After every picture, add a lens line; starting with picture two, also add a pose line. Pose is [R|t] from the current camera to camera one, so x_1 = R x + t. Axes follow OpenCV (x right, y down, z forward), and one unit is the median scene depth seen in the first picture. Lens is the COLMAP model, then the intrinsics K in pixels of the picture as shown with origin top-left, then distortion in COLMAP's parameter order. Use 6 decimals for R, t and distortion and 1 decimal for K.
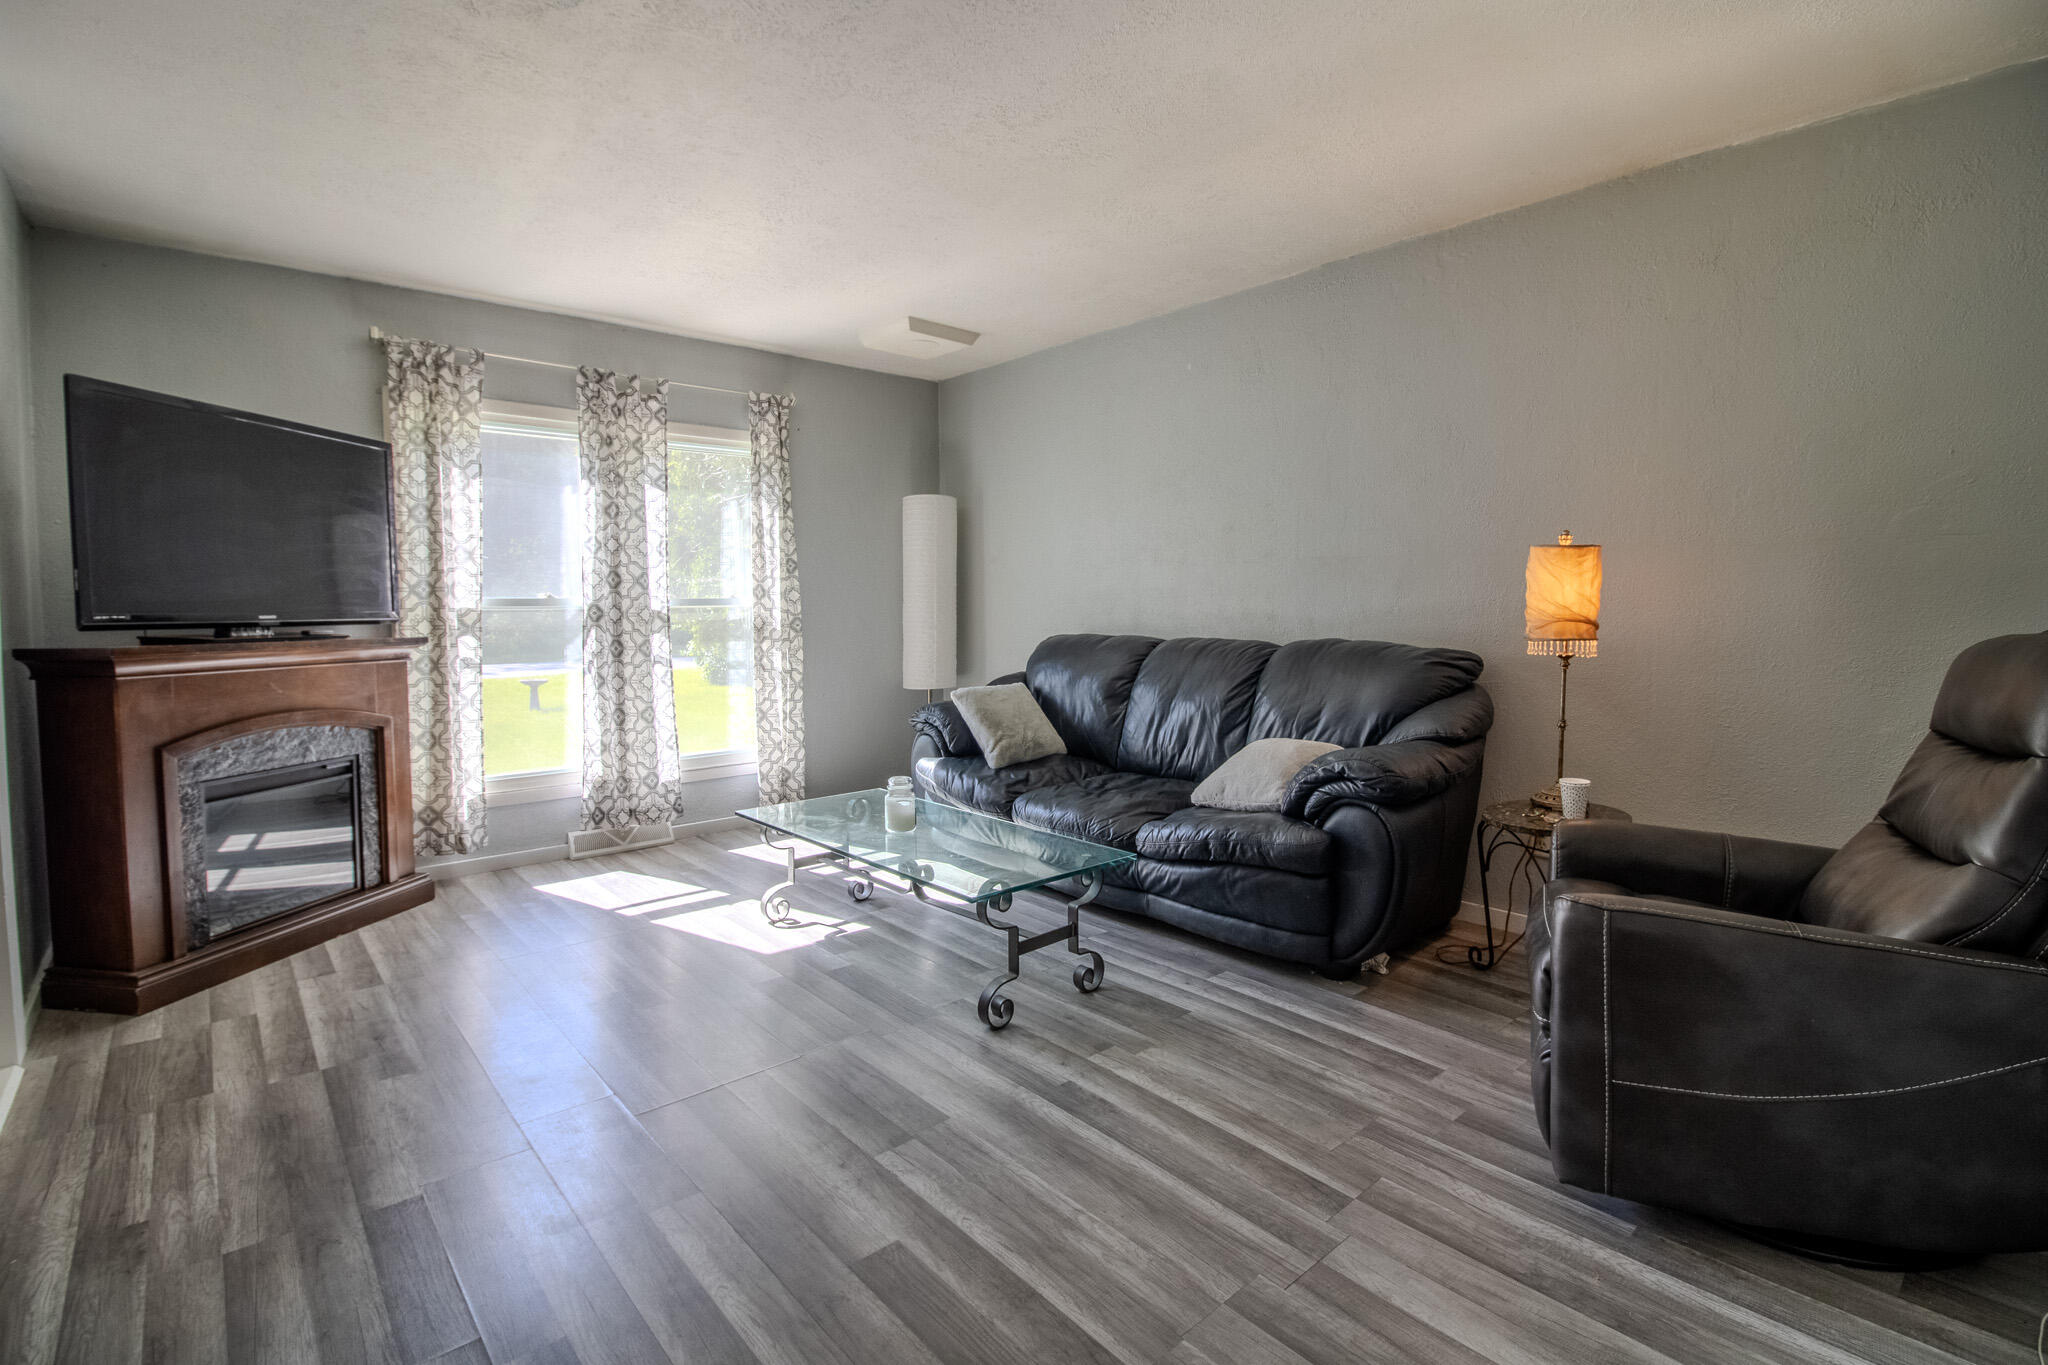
lens RADIAL K [[942.0, 0, 1022.2], [0, 942.0, 652.5], [0, 0, 1]] dist [-0.002276, -0.012709]
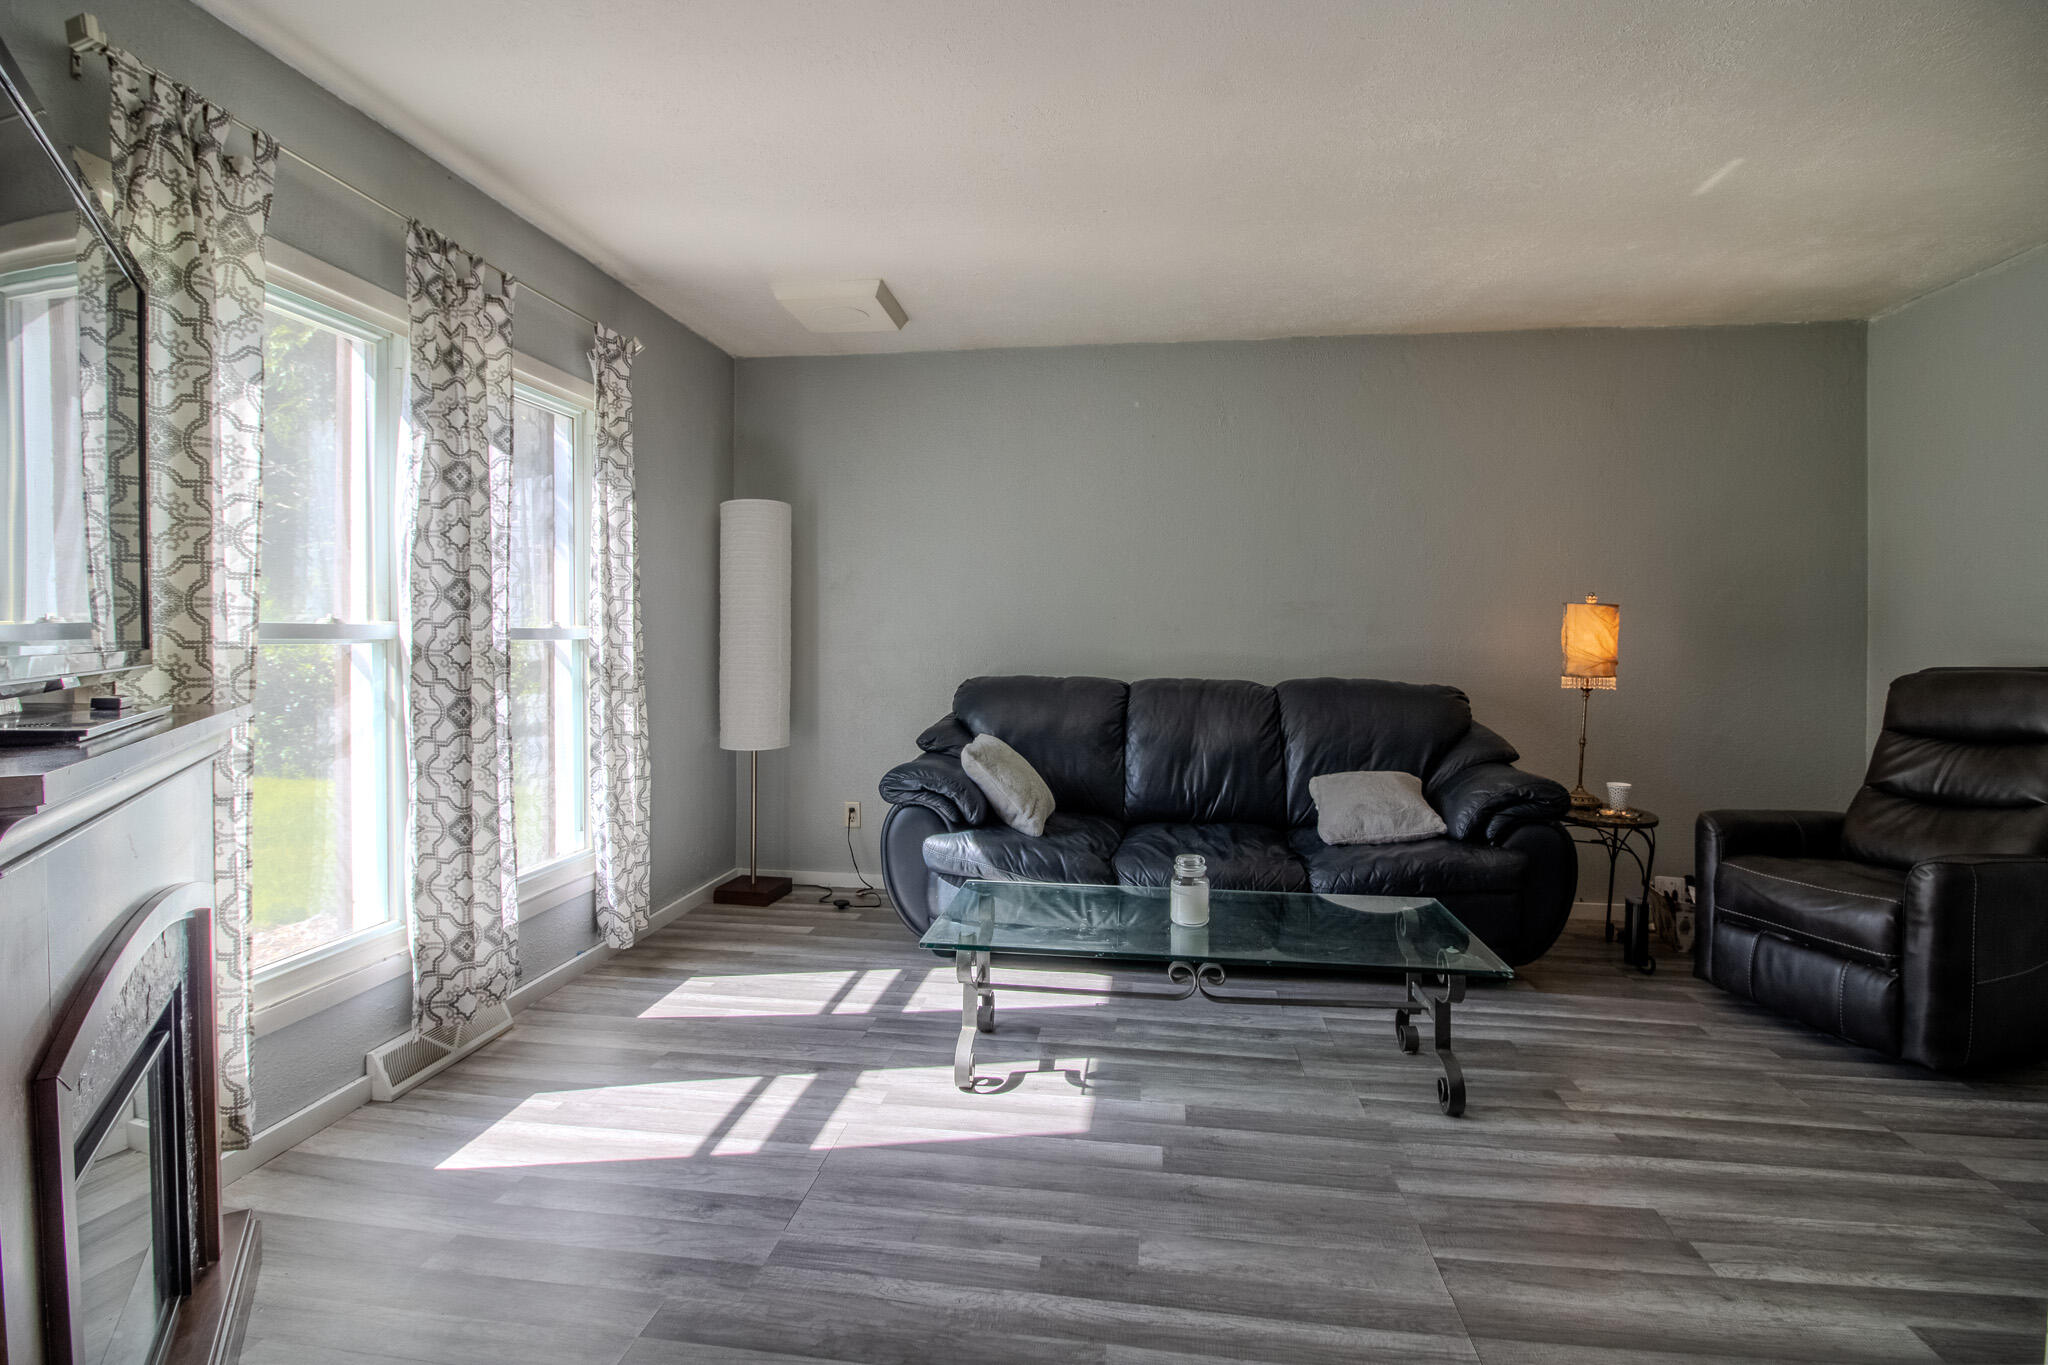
lens RADIAL K [[942.0, 0, 1022.2], [0, 942.0, 652.5], [0, 0, 1]] dist [-0.002276, -0.012709]
pose [[0.760028, 0.002201, 0.649887, -0.594368], [0.022491, 0.999306, -0.029687, -0.017790], [-0.649502, 0.037179, 0.759451, 0.361431]]
